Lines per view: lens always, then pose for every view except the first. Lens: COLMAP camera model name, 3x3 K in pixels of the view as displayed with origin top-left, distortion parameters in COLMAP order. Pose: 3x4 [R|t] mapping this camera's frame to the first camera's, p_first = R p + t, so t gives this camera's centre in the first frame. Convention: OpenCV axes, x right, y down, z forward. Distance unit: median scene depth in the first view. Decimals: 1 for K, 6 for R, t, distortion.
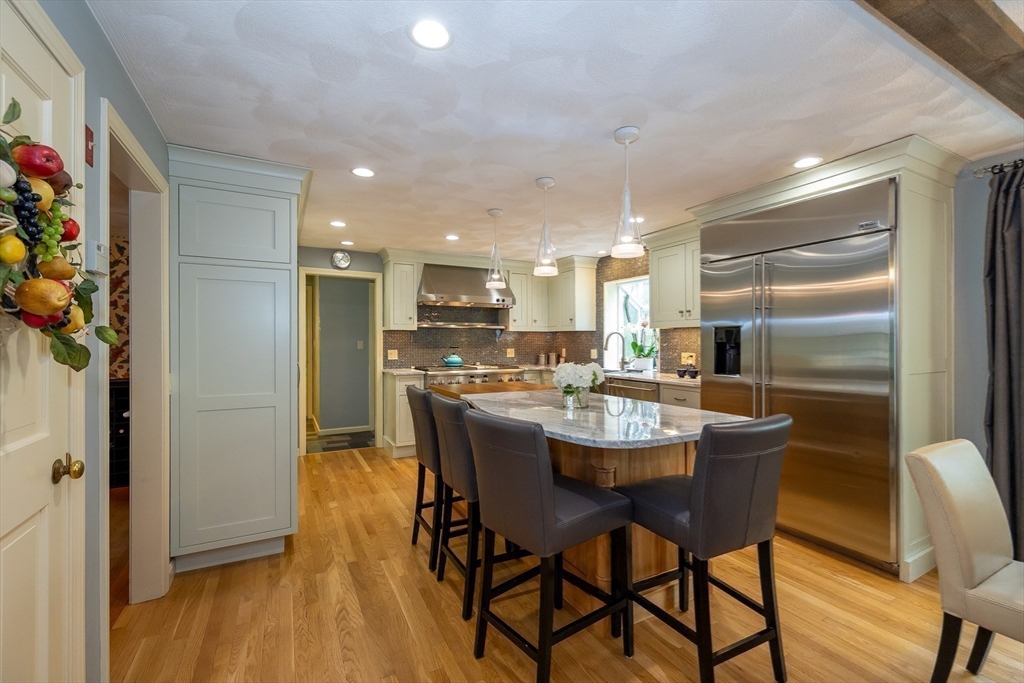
lens RADIAL K [[424.9, 0, 500.7], [0, 424.9, 336.4], [0, 0, 1]] dist [-0.004339, 0.000765]
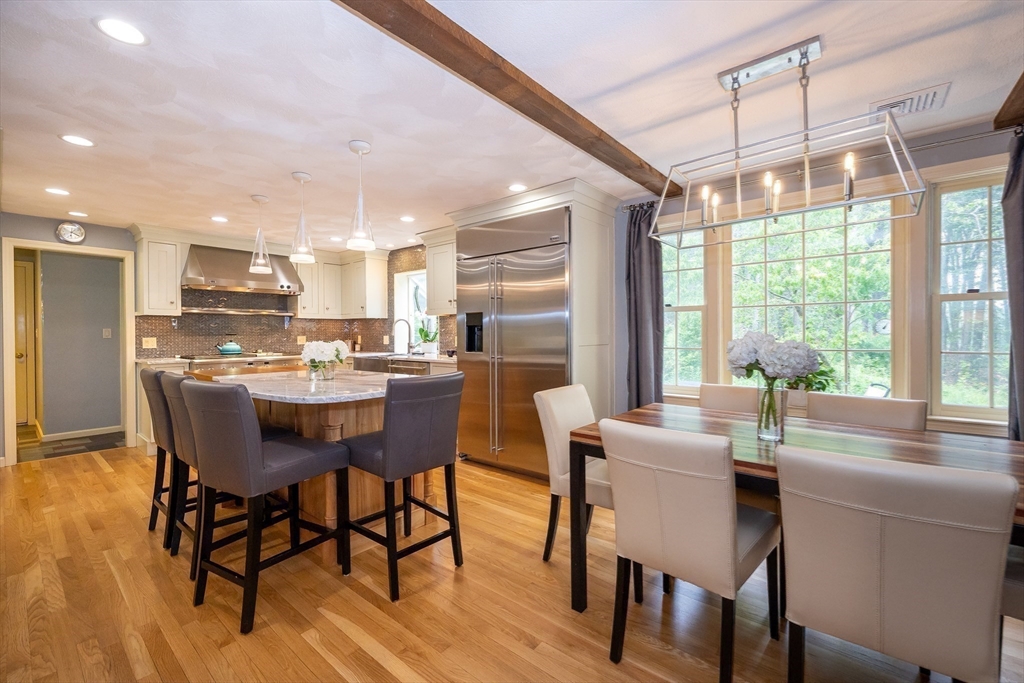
lens RADIAL K [[424.9, 0, 509.2], [0, 424.9, 332.1], [0, 0, 1]] dist [-0.004339, 0.000765]
pose [[0.923151, -0.006727, 0.384379, 0.178432], [0.004394, 0.999966, 0.006948, 0.028945], [-0.384413, -0.004725, 0.923149, -0.207645]]
